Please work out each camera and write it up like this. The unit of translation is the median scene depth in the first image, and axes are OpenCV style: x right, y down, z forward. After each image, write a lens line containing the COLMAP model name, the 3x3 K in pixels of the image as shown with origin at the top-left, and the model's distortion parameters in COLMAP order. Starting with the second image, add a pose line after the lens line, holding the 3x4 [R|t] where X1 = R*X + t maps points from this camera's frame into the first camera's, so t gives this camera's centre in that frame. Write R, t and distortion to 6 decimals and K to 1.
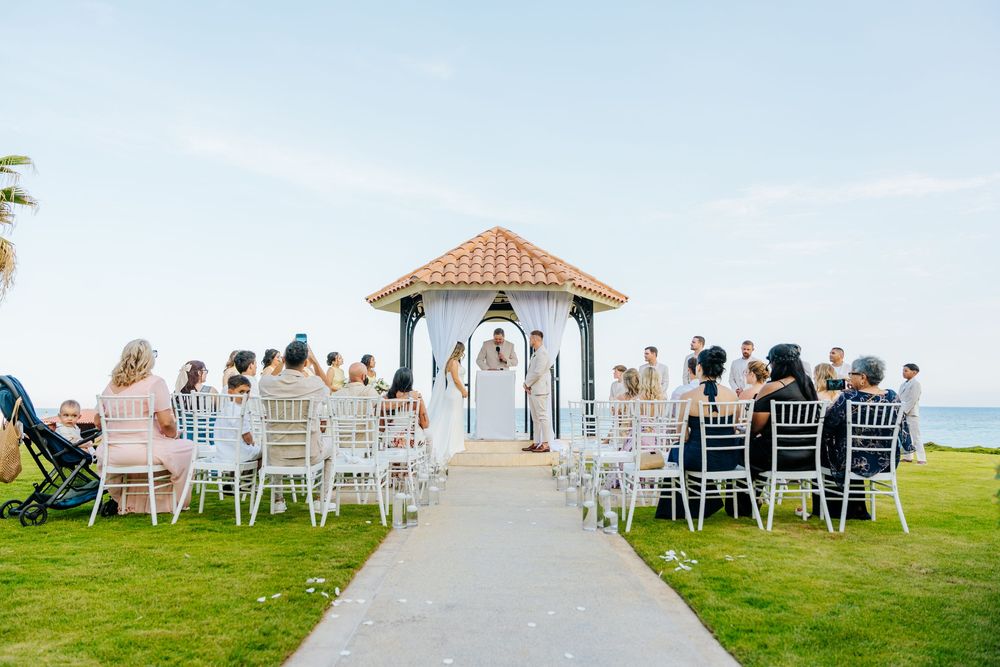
lens RADIAL K [[654.7, 0, 493.1], [0, 654.7, 334.4], [0, 0, 1]] dist [-0.003057, -0.005298]
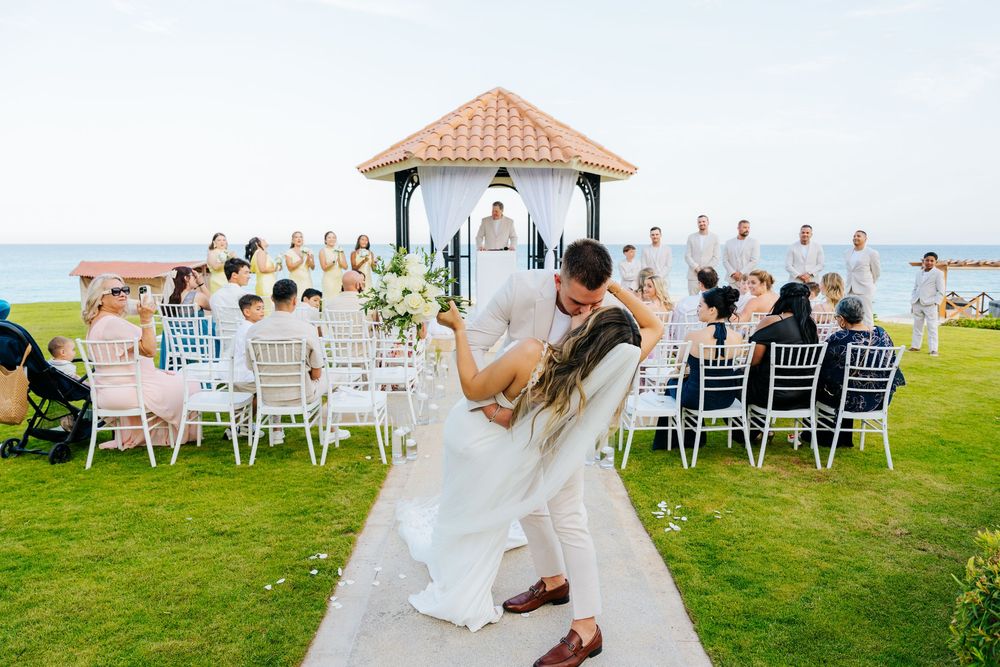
lens RADIAL K [[681.5, 0, 516.7], [0, 681.5, 317.7], [0, 0, 1]] dist [-0.000360, -0.003688]
pose [[0.999537, -0.002549, 0.030332, 0.006872], [-0.003851, 0.977886, 0.209104, -0.145665], [-0.030194, -0.209124, 0.977423, 0.010372]]
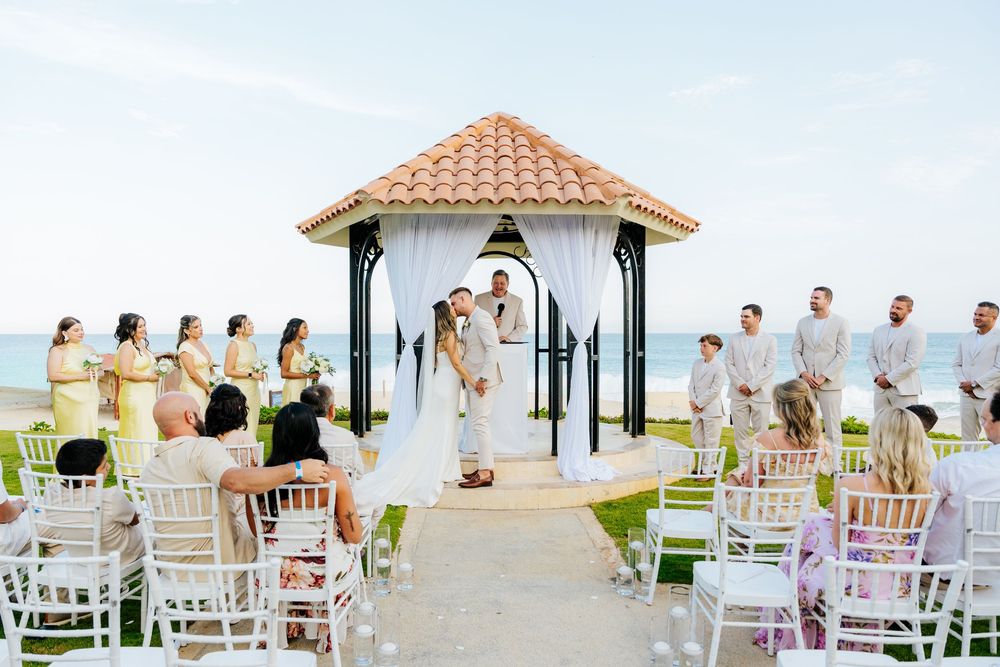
lens RADIAL K [[716.1, 0, 468.3], [0, 716.1, 344.4], [0, 0, 1]] dist [-0.003727, -0.003218]
pose [[0.999806, -0.000903, -0.019658, -0.024818], [0.003209, 0.993059, 0.117570, -0.062659], [0.019415, -0.117610, 0.992870, 0.807349]]
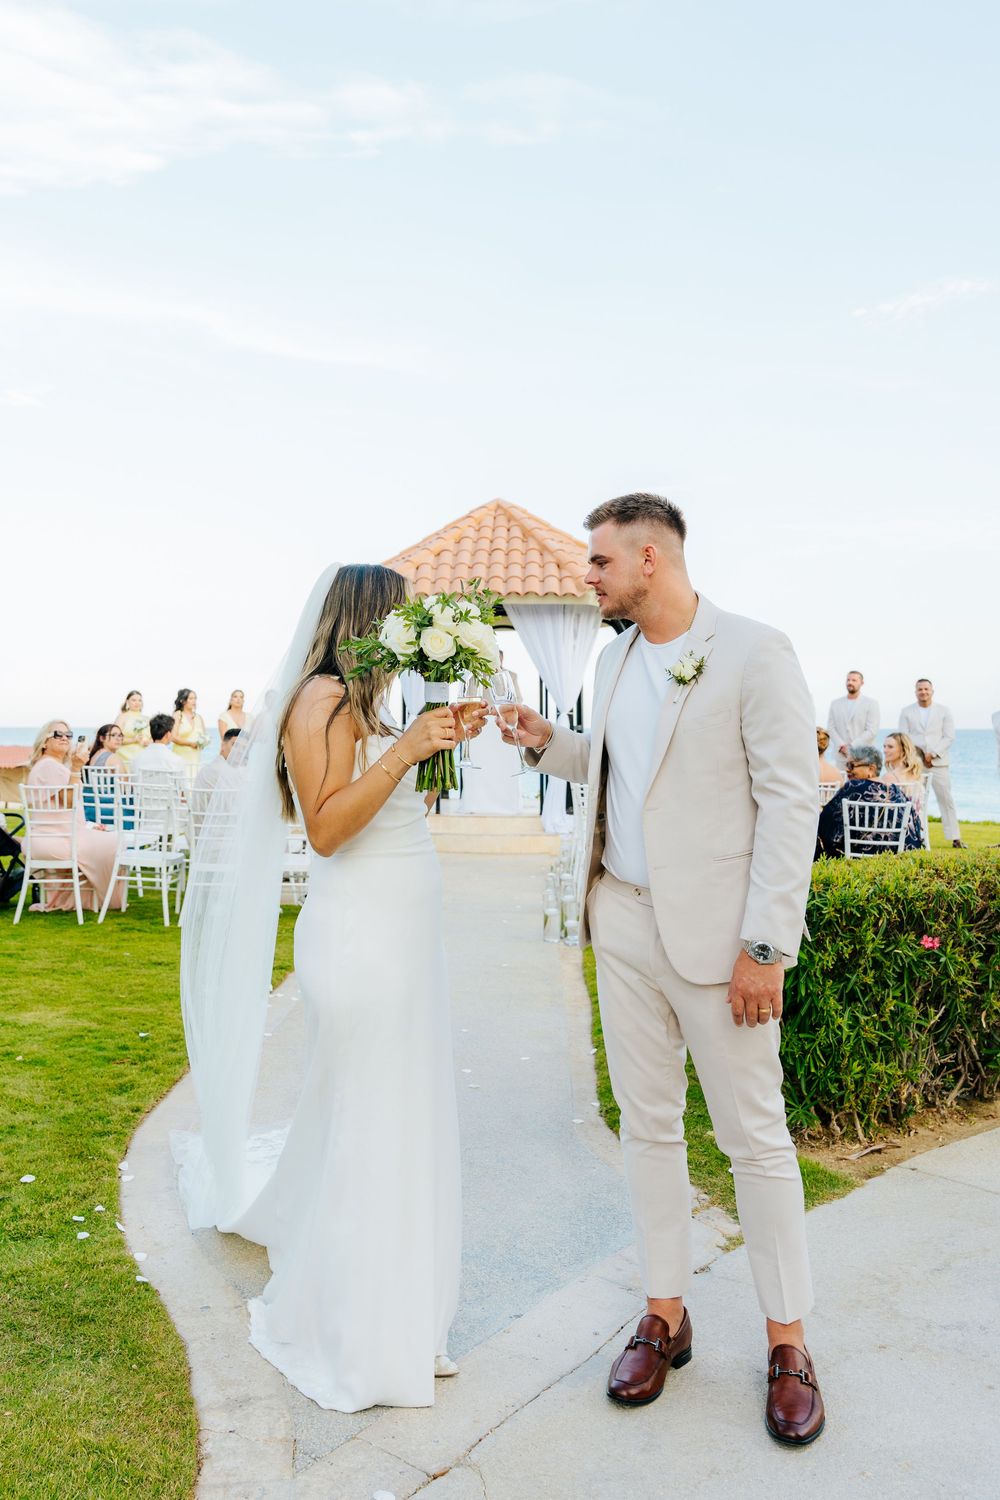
lens RADIAL K [[1129.4, 0, 397.3], [0, 1129.4, 621.8], [0, 0, 1]] dist [-0.000821, 0.000141]
pose [[0.992540, -0.008907, -0.121592, 0.132160], [0.010444, 0.999873, 0.012007, -0.152980], [0.121470, -0.013187, 0.992508, -0.536270]]
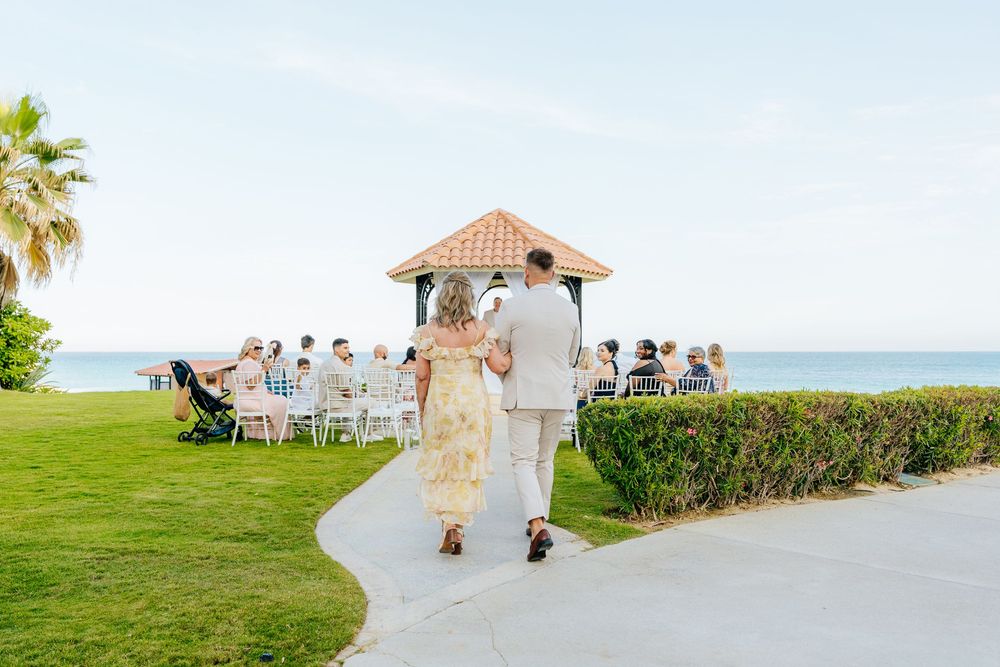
lens RADIAL K [[716.1, 0, 468.3], [0, 716.1, 344.4], [0, 0, 1]] dist [-0.003727, -0.003218]
pose [[0.996752, -0.000503, -0.080528, 0.159060], [0.008374, 0.995207, 0.097436, -0.151614], [0.080093, -0.097794, 0.991979, -0.789610]]
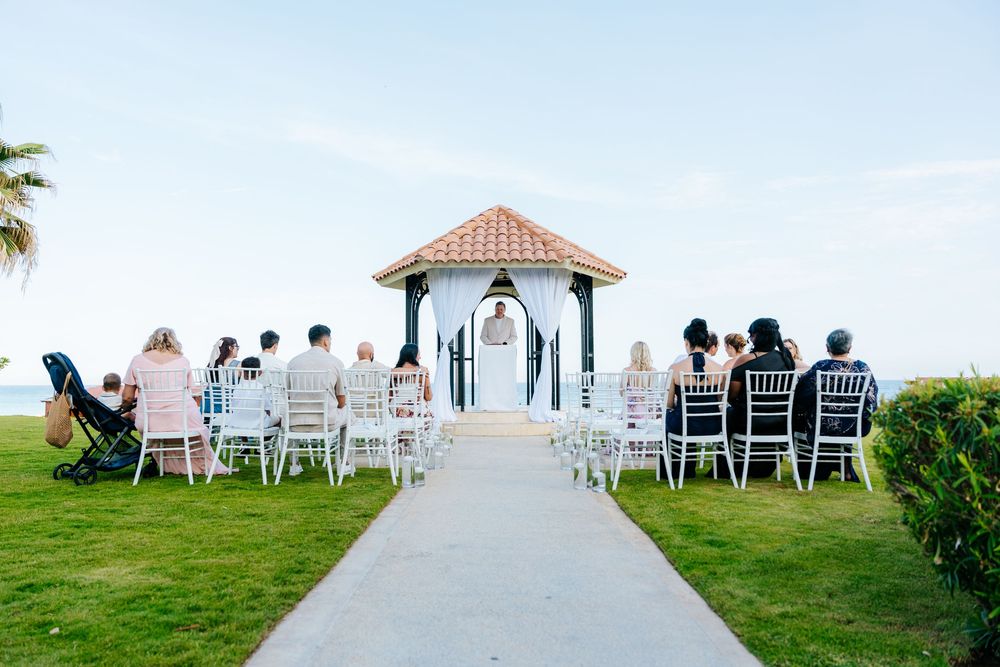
lens RADIAL K [[652.6, 0, 479.4], [0, 652.6, 336.5], [0, 0, 1]] dist [-0.001992, -0.001477]
pose [[0.999574, -0.006756, -0.028392, 0.010801], [0.007942, 0.999091, 0.041871, -0.005323], [0.028083, -0.042078, 0.998720, -0.093020]]
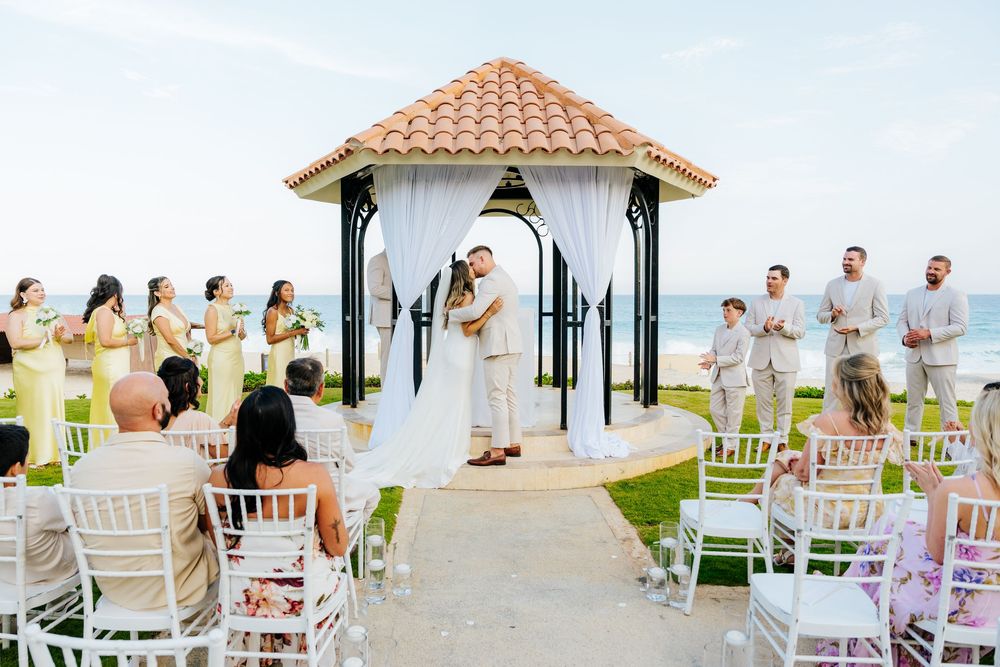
lens RADIAL K [[715.8, 0, 469.8], [0, 715.8, 318.3], [0, 0, 1]] dist [-0.002224, -0.003196]
pose [[0.999941, 0.000211, -0.010863, -0.041974], [0.001256, 0.990864, 0.134856, -0.051876], [0.010792, -0.134862, 0.990806, 0.946304]]
